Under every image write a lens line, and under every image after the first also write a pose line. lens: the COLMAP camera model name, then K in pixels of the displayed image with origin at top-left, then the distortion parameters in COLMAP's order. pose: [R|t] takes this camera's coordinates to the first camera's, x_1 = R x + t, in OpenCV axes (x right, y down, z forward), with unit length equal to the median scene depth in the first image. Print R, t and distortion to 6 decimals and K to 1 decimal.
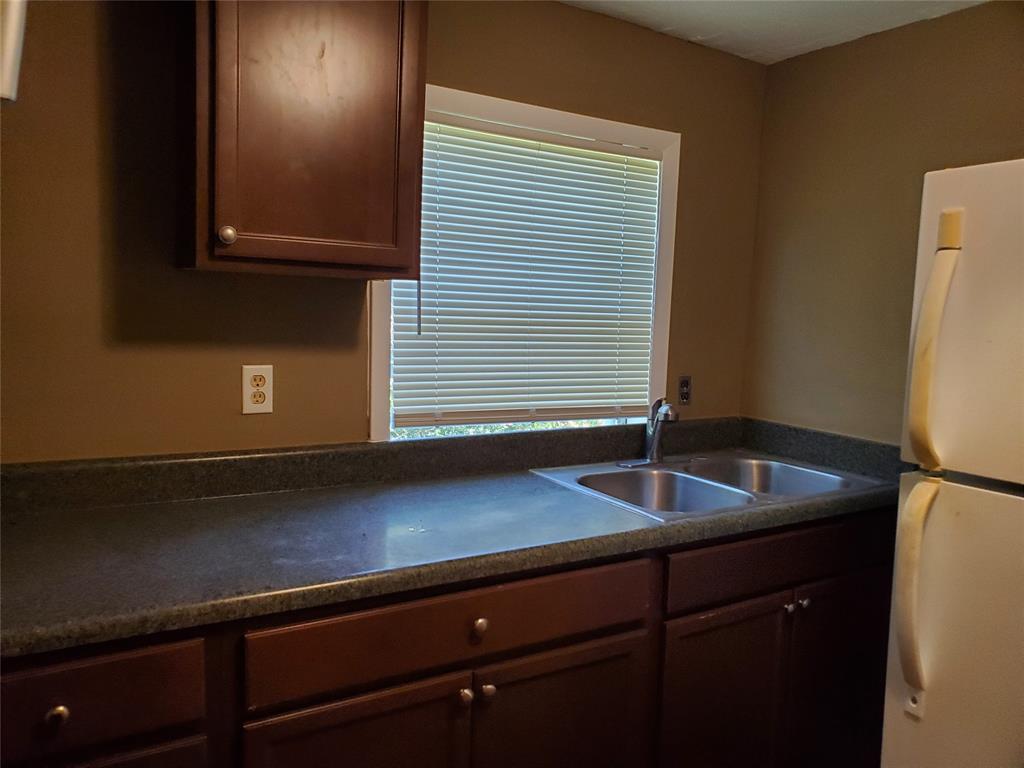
lens RADIAL K [[788.1, 0, 512.0], [0, 788.1, 384.0], [0, 0, 1]] dist [0.011330, -0.002360]
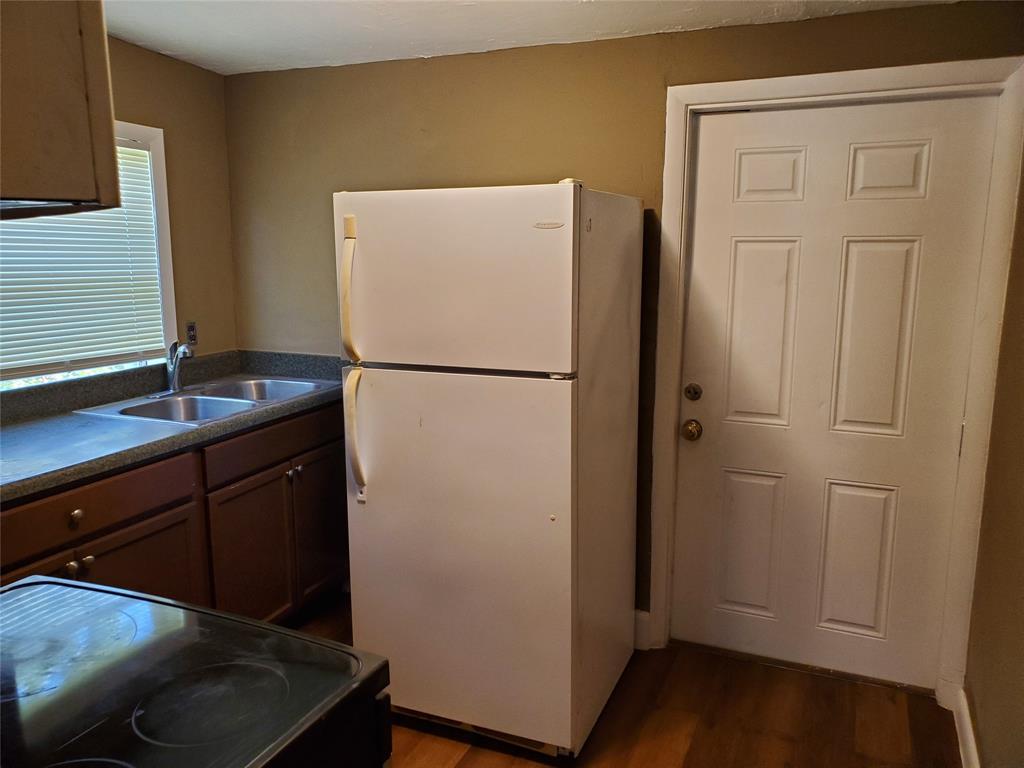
lens RADIAL K [[789.7, 0, 507.9], [0, 789.7, 369.8], [0, 0, 1]] dist [-0.080326, 0.148417]
pose [[0.802001, -0.128152, 0.583413, -0.147363], [0.092664, 0.991583, 0.090427, -0.001467], [-0.590091, -0.018461, 0.807126, -0.407391]]
